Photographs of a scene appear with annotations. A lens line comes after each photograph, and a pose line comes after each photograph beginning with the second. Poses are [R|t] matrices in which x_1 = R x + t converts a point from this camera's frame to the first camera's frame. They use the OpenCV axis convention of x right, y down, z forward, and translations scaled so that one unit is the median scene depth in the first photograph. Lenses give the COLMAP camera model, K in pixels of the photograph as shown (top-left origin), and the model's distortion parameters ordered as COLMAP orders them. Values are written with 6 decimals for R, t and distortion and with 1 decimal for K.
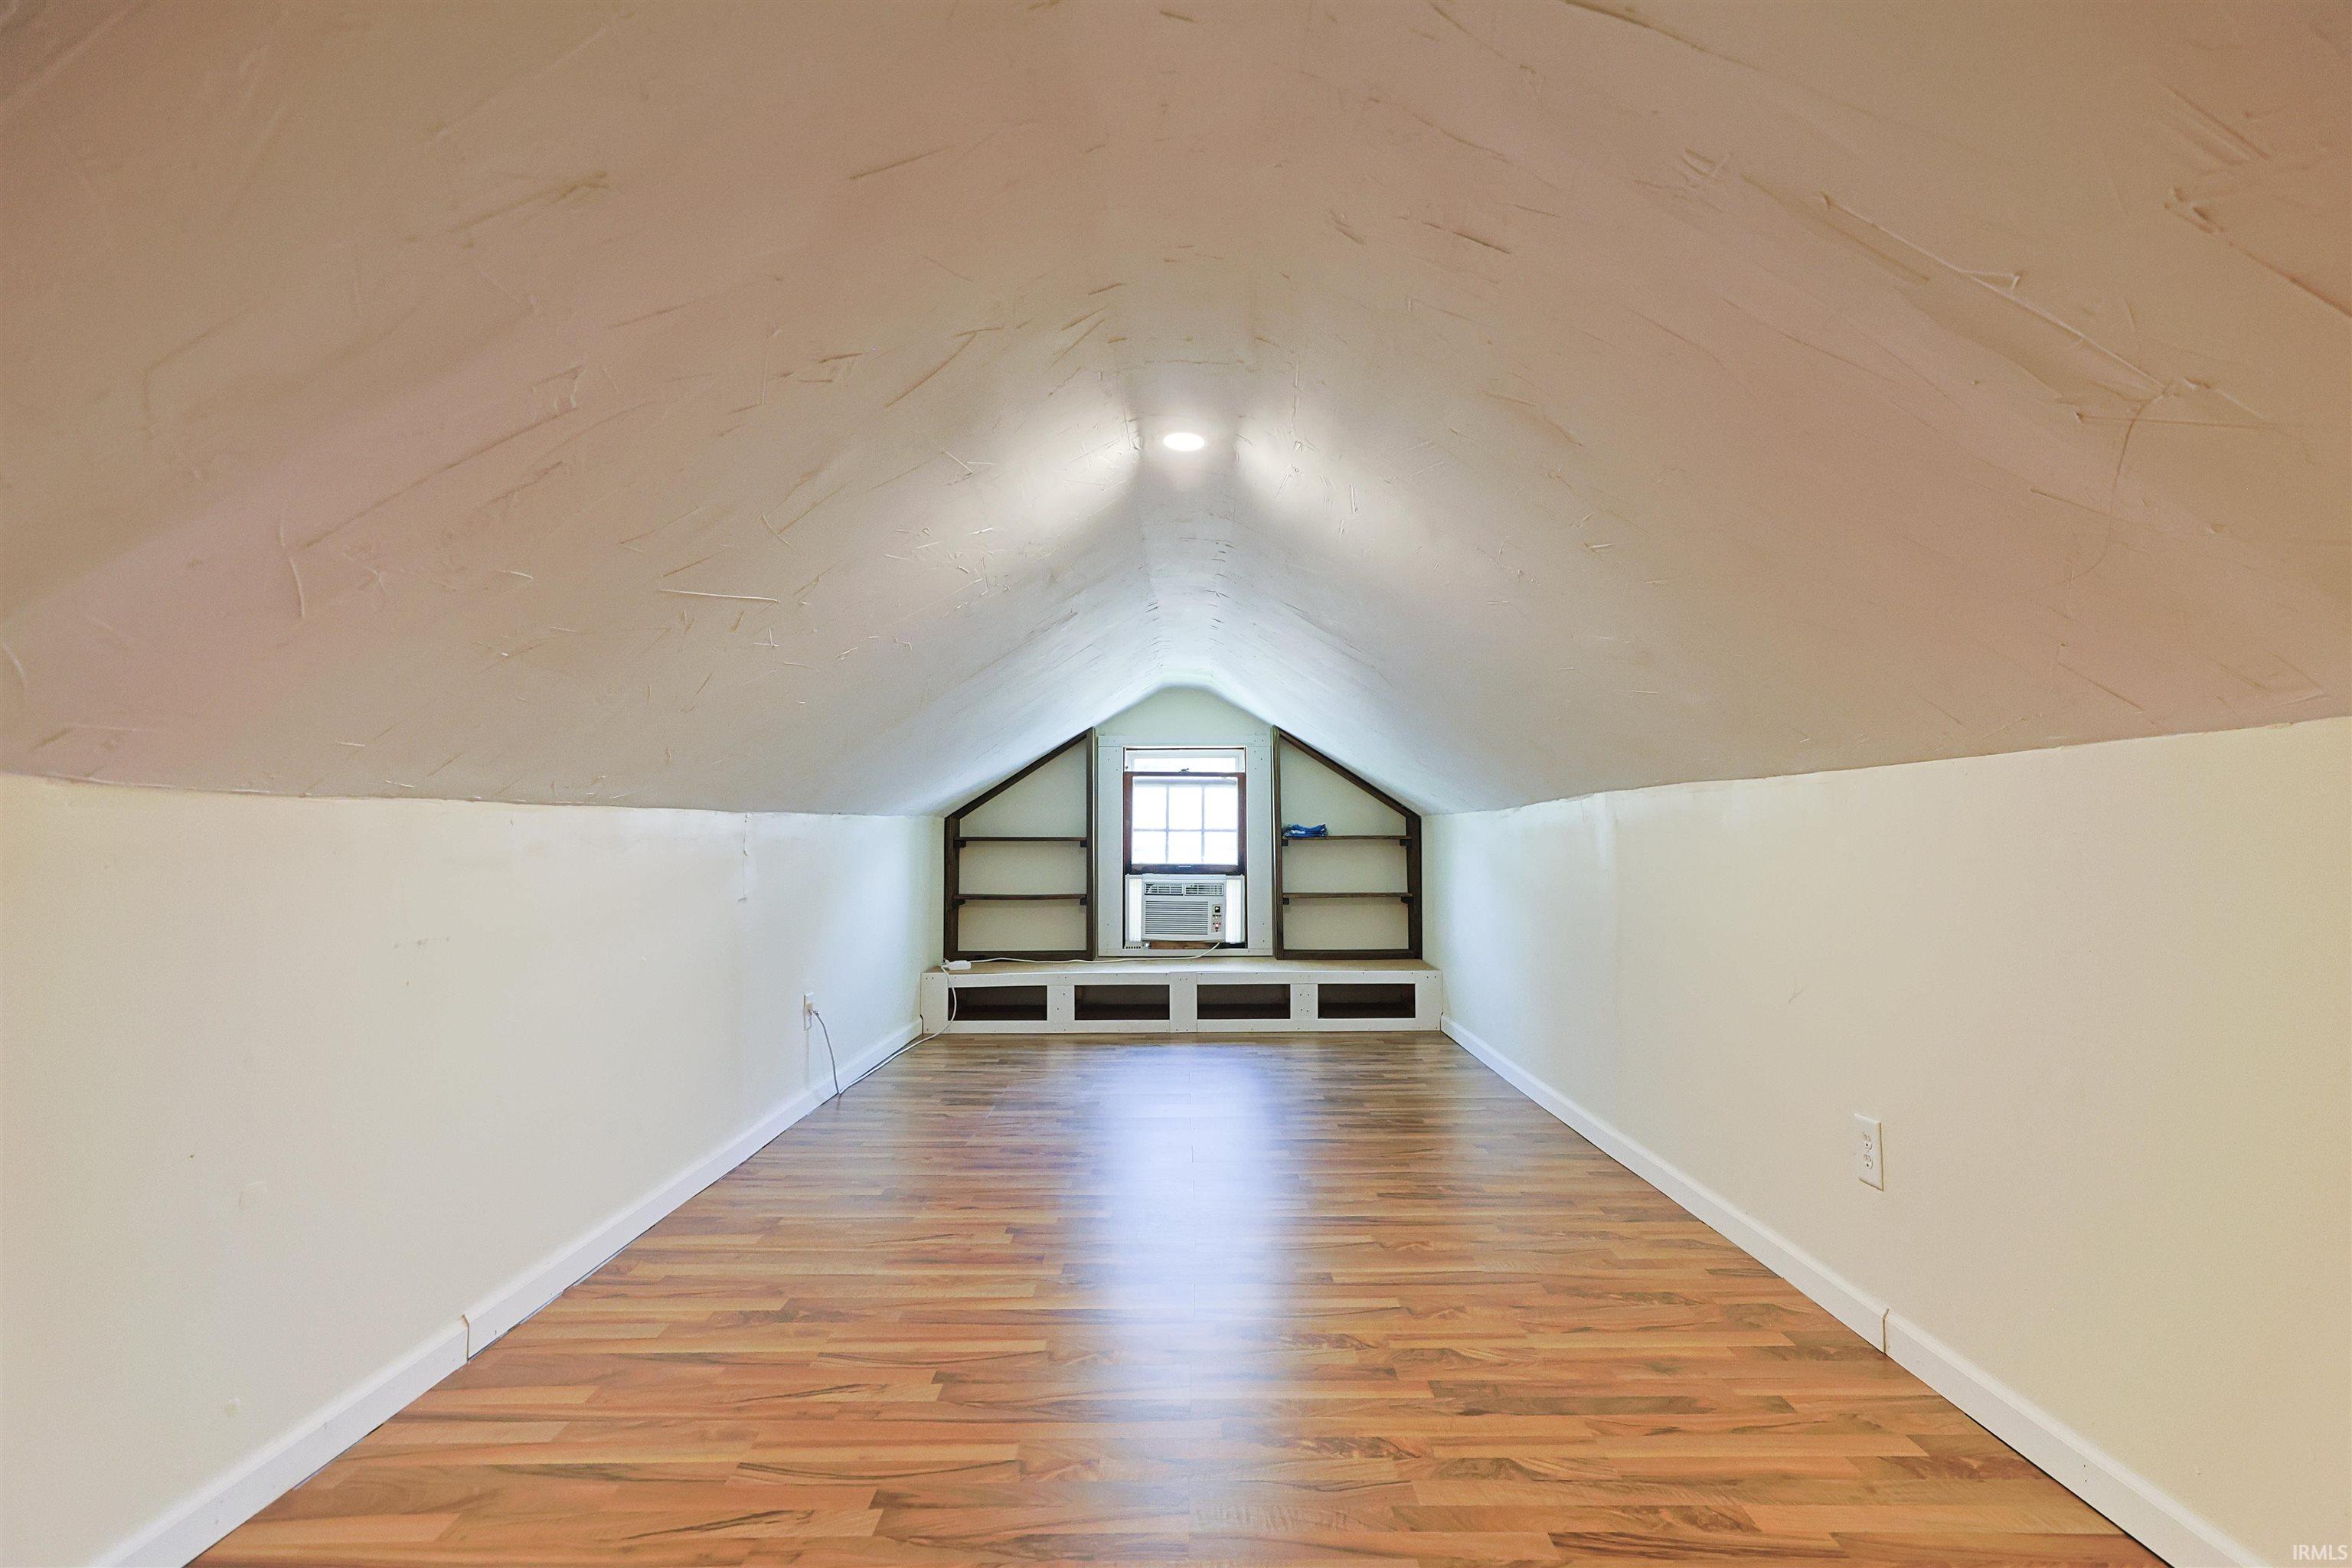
lens RADIAL K [[1113.0, 0, 1176.4], [0, 1113.0, 792.8], [0, 0, 1]] dist [-0.020364, 0.011510]
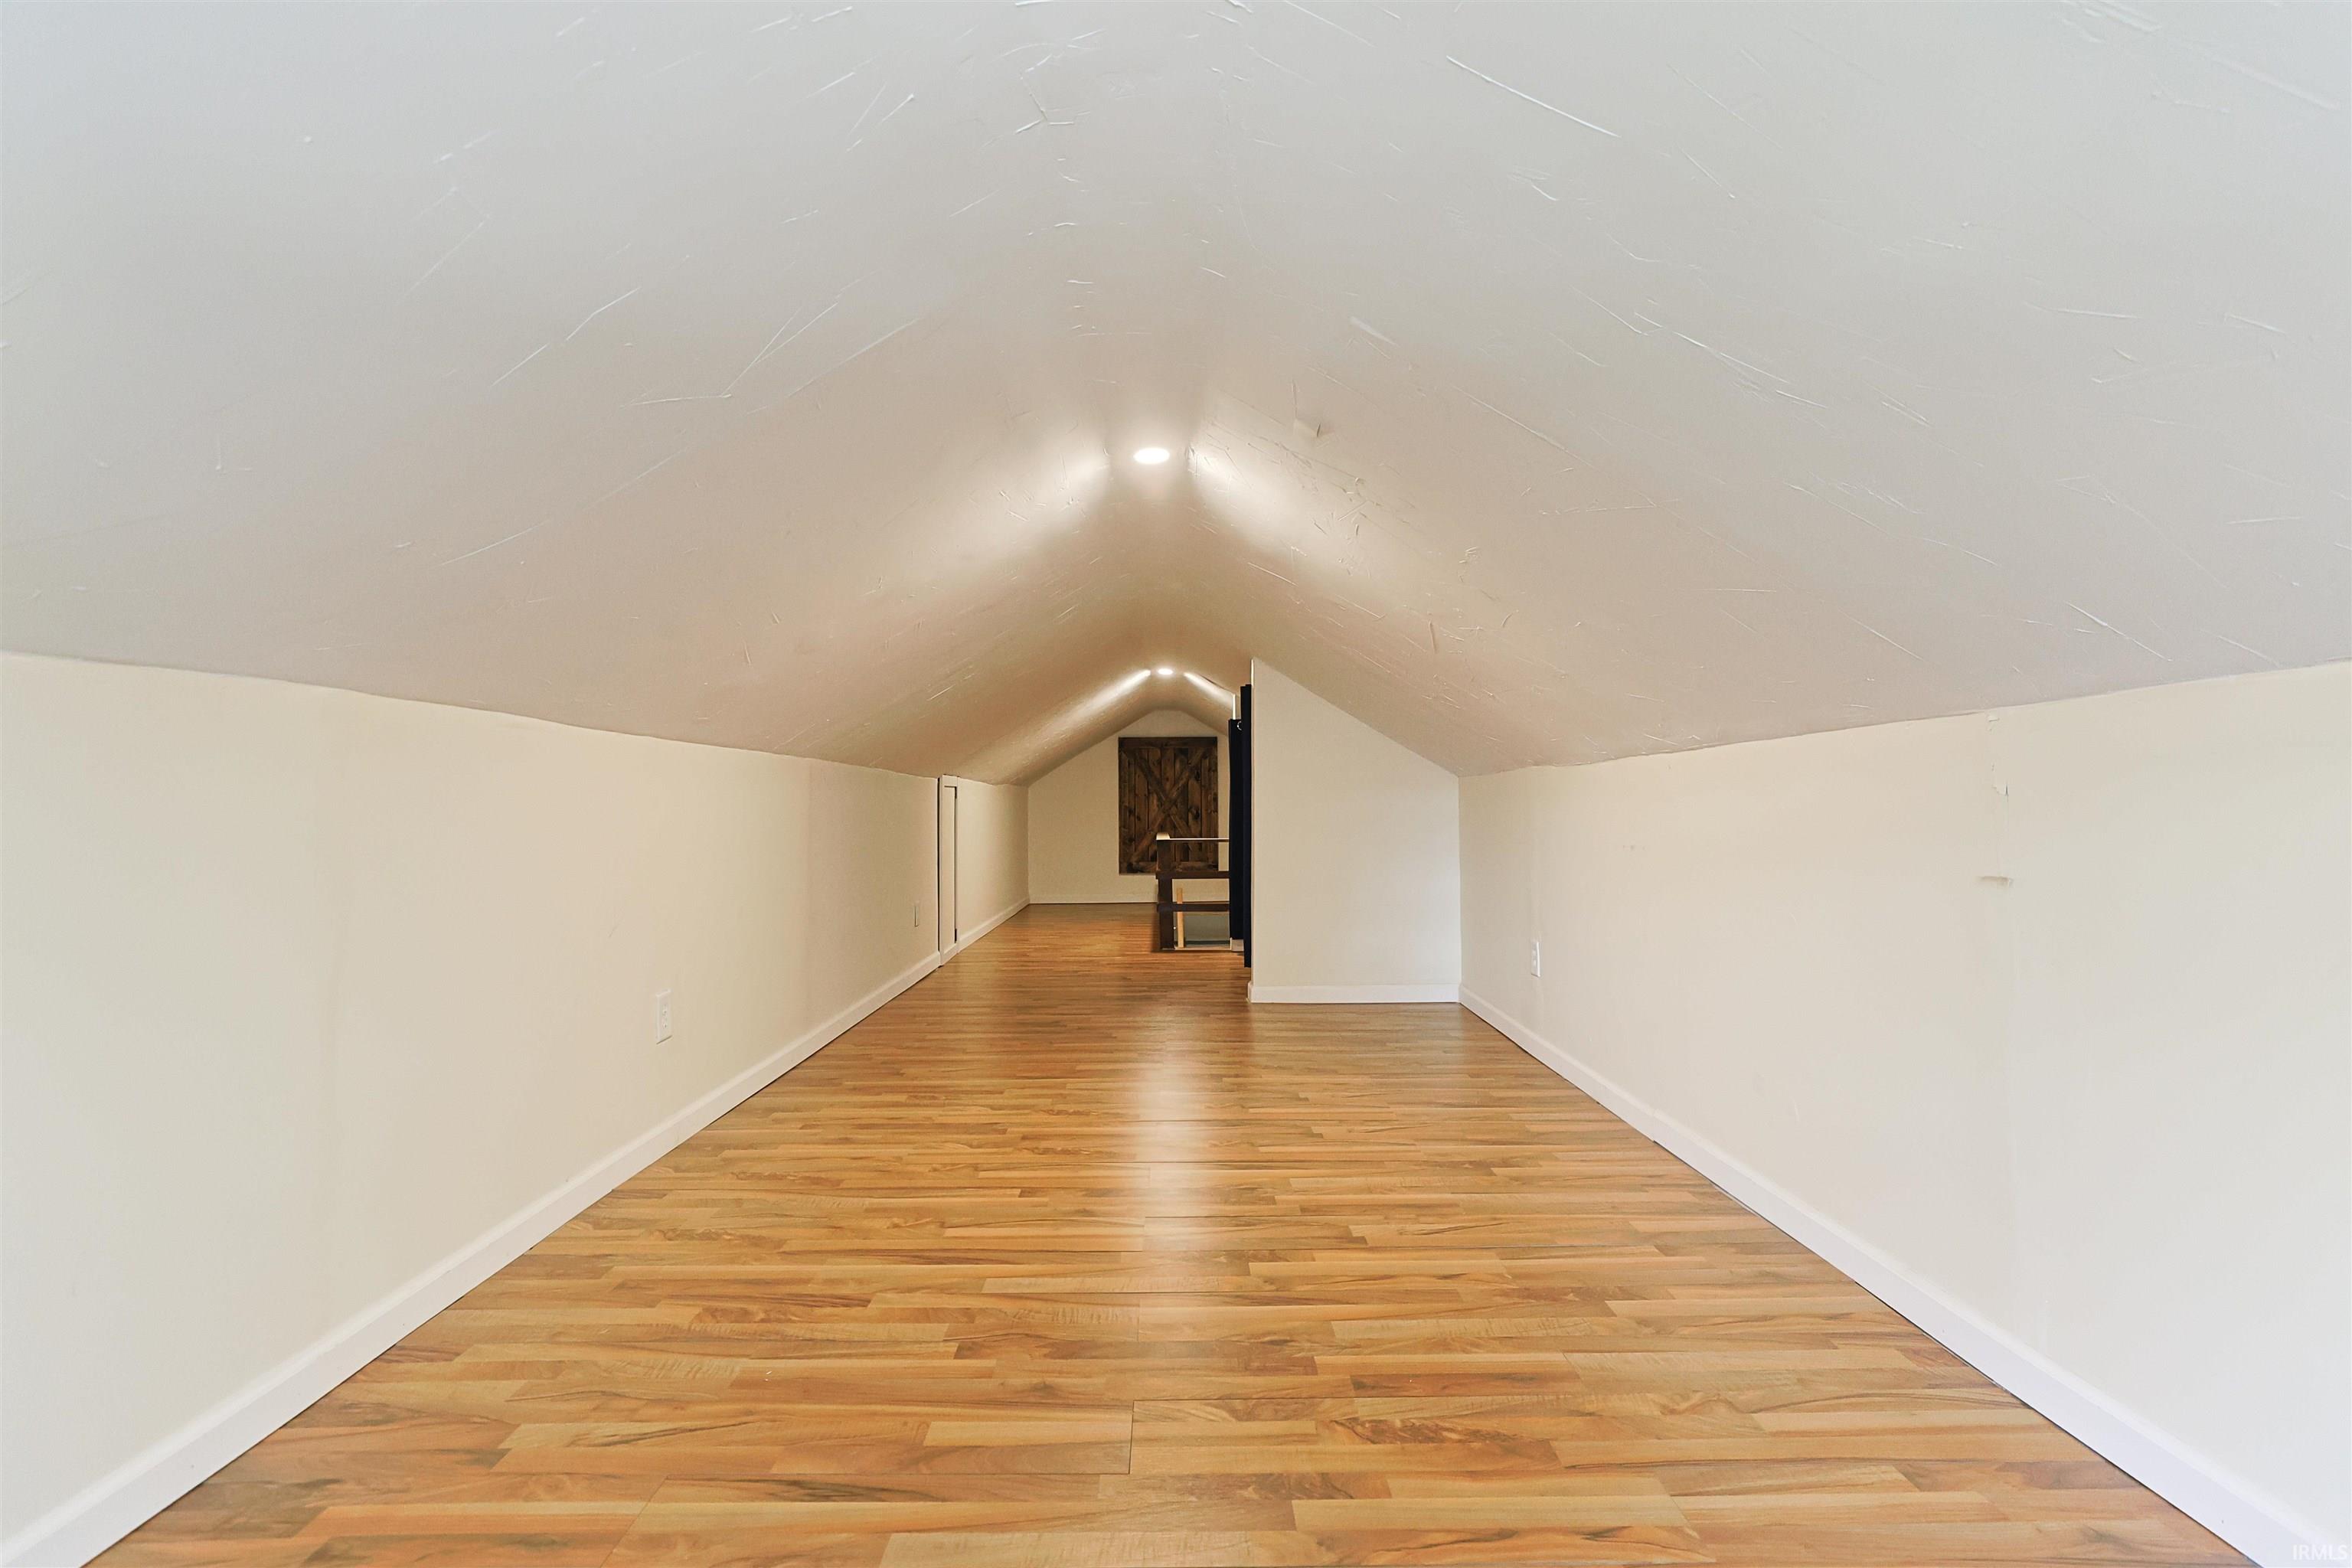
lens RADIAL K [[1113.0, 0, 1176.4], [0, 1113.0, 792.8], [0, 0, 1]] dist [-0.020364, 0.011510]
pose [[-0.999902, 0.010045, -0.009758, -0.004638], [0.010552, 0.998519, -0.053379, 0.114972], [0.009207, -0.053477, -0.998527, 2.229616]]
